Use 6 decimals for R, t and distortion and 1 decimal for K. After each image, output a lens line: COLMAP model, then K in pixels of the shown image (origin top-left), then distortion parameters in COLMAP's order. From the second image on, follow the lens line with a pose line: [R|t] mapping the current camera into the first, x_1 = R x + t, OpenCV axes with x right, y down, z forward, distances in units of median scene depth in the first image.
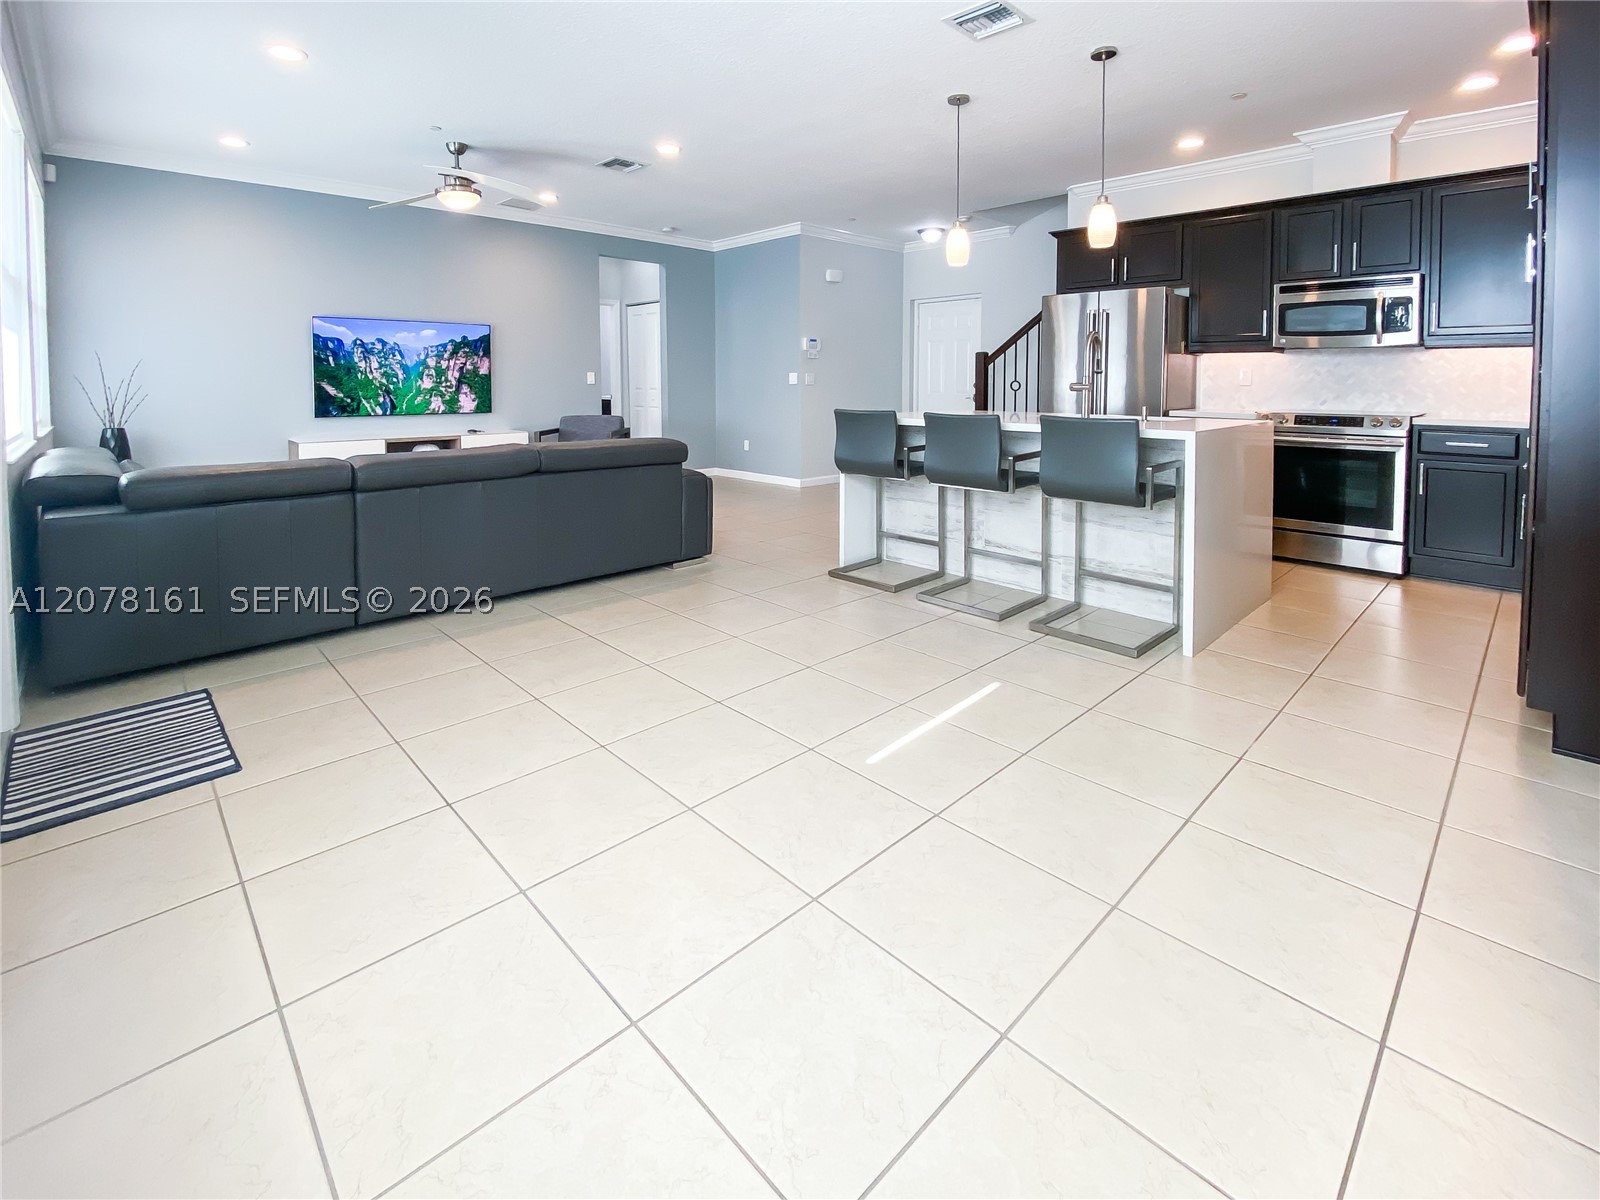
lens RADIAL K [[717.8, 0, 799.4], [0, 717.8, 575.3], [0, 0, 1]] dist [0.017962, -0.017664]
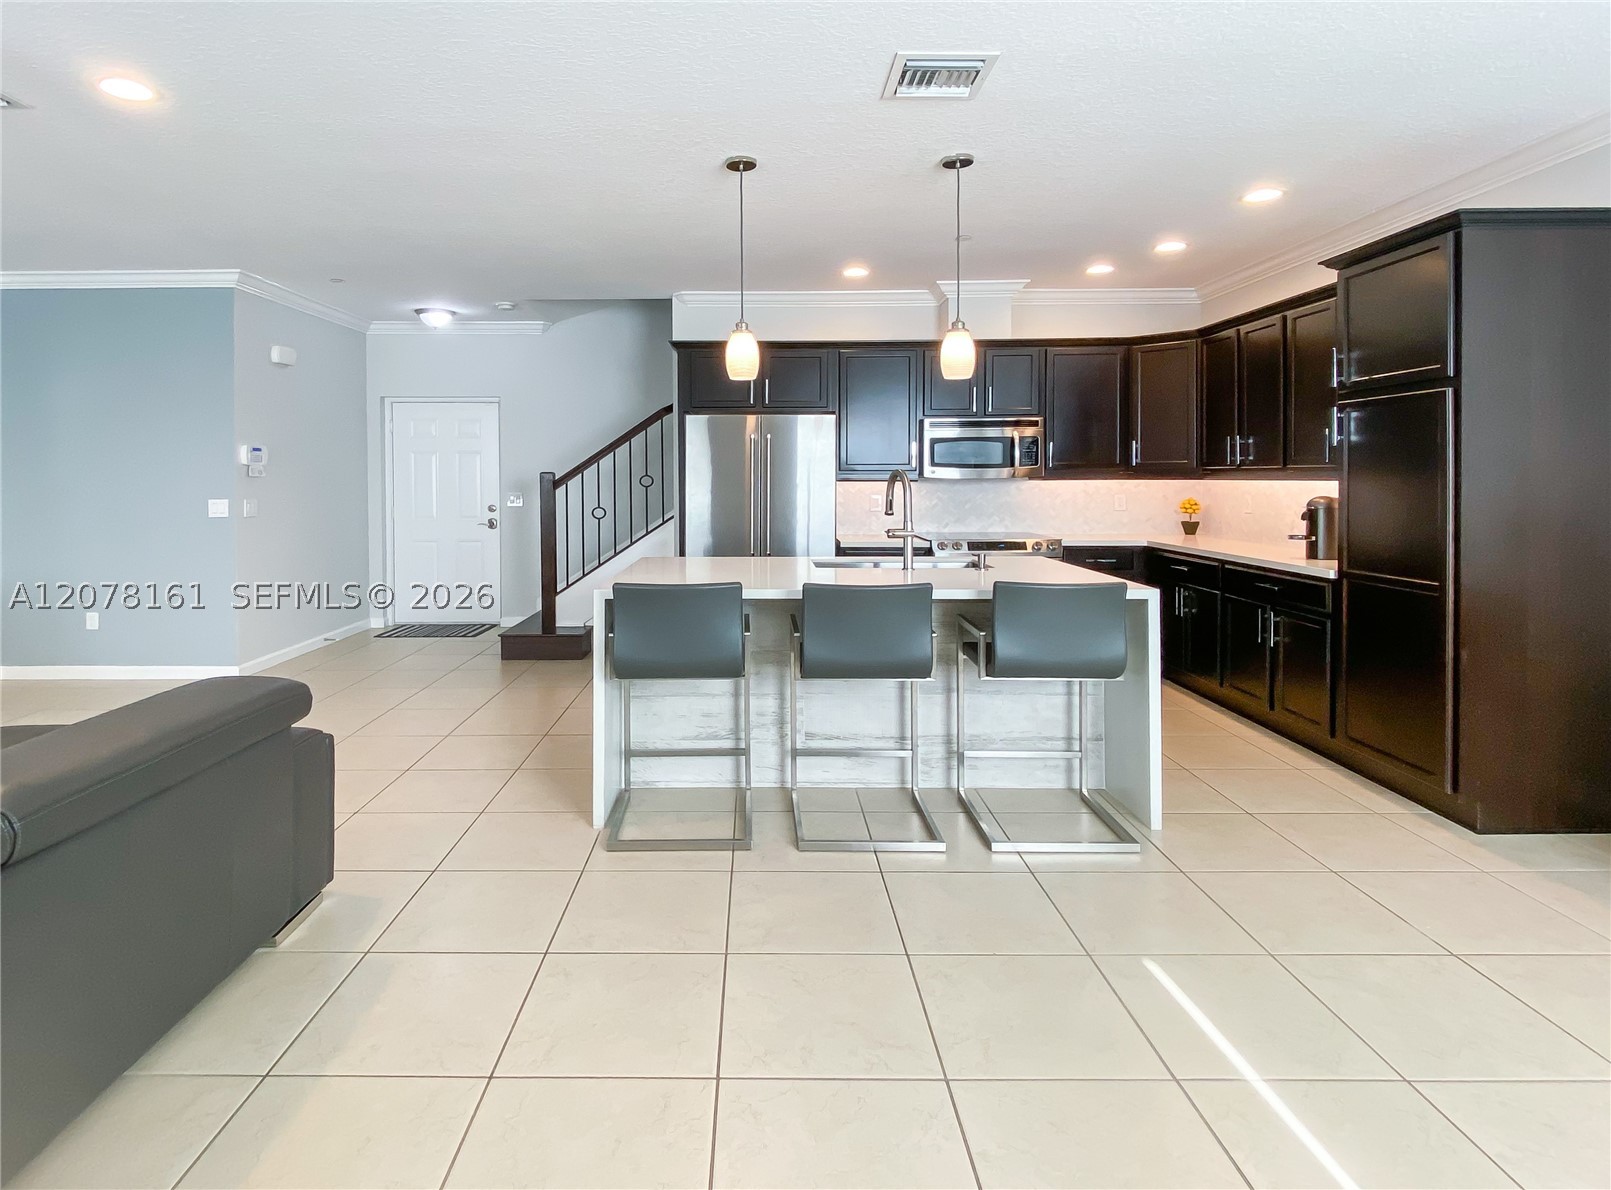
lens RADIAL K [[780.4, 0, 805.5], [0, 780.4, 595.0], [0, 0, 1]] dist [0.028165, -0.000096]
pose [[0.702683, -0.112909, 0.702487, -0.262285], [0.197941, 0.979373, -0.040584, -0.137865], [-0.683415, 0.167569, 0.710538, 0.345761]]
